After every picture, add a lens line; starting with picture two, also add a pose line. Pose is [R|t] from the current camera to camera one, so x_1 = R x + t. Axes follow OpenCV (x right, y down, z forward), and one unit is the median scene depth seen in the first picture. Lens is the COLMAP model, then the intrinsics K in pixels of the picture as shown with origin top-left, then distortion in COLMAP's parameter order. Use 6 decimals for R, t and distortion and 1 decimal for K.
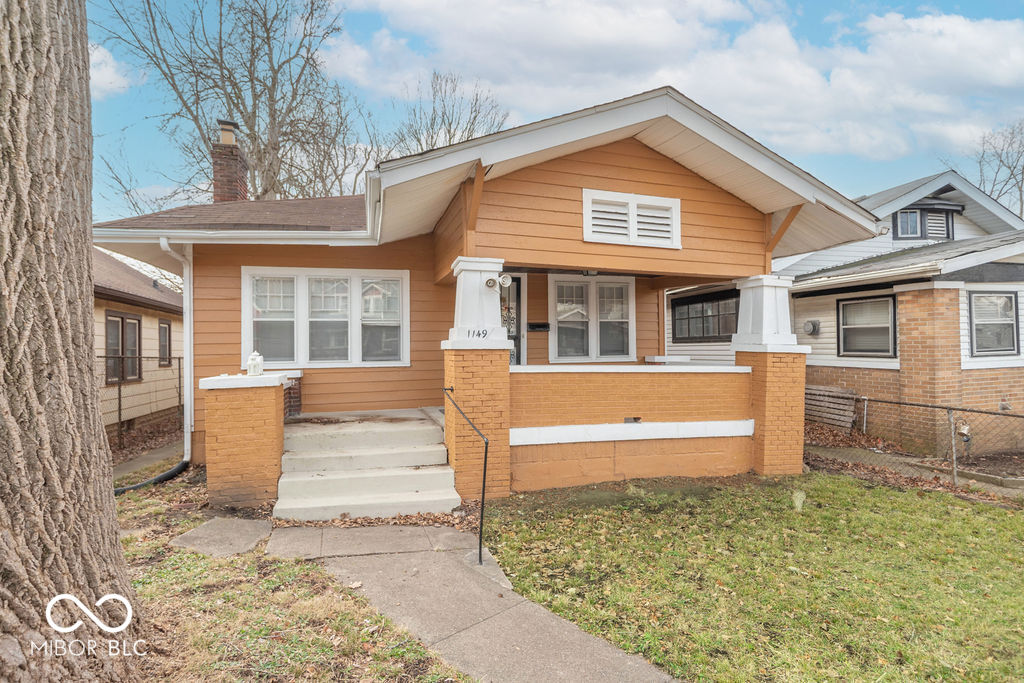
lens RADIAL K [[507.9, 0, 515.3], [0, 507.9, 341.5], [0, 0, 1]] dist [-0.001420, 0.000160]
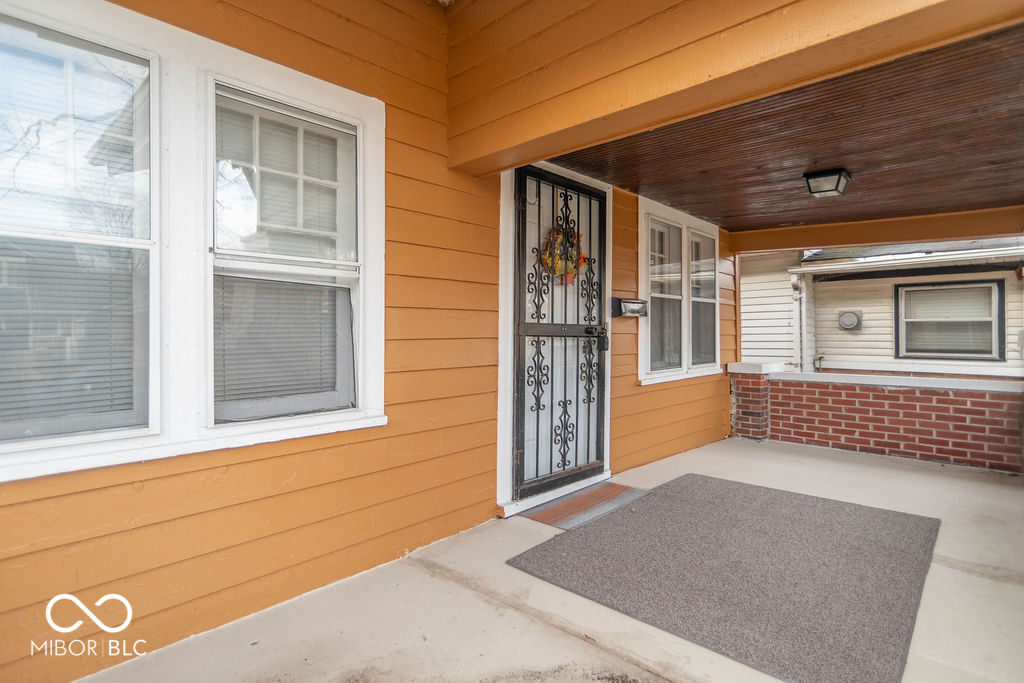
lens RADIAL K [[520.9, 0, 521.9], [0, 520.9, 334.8], [0, 0, 1]] dist [-0.007070, 0.001301]
pose [[0.862702, 0.005060, 0.505687, -0.304317], [-0.008576, 0.999953, 0.004627, -0.005925], [-0.505640, -0.008328, 0.862704, 0.721769]]
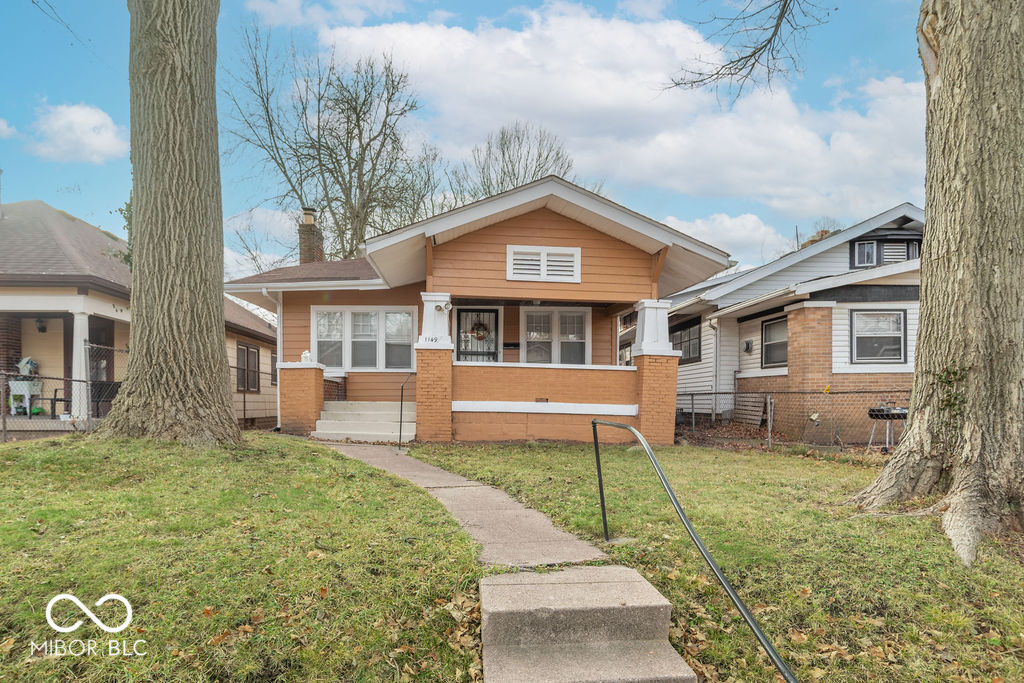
lens RADIAL K [[520.9, 0, 497.8], [0, 520.9, 402.8], [0, 0, 1]] dist [-0.007070, 0.001301]
pose [[0.974935, 0.012017, -0.222164, 0.358046], [-0.007557, 0.999753, 0.020916, 0.106199], [0.222360, -0.018712, 0.974785, -0.408885]]
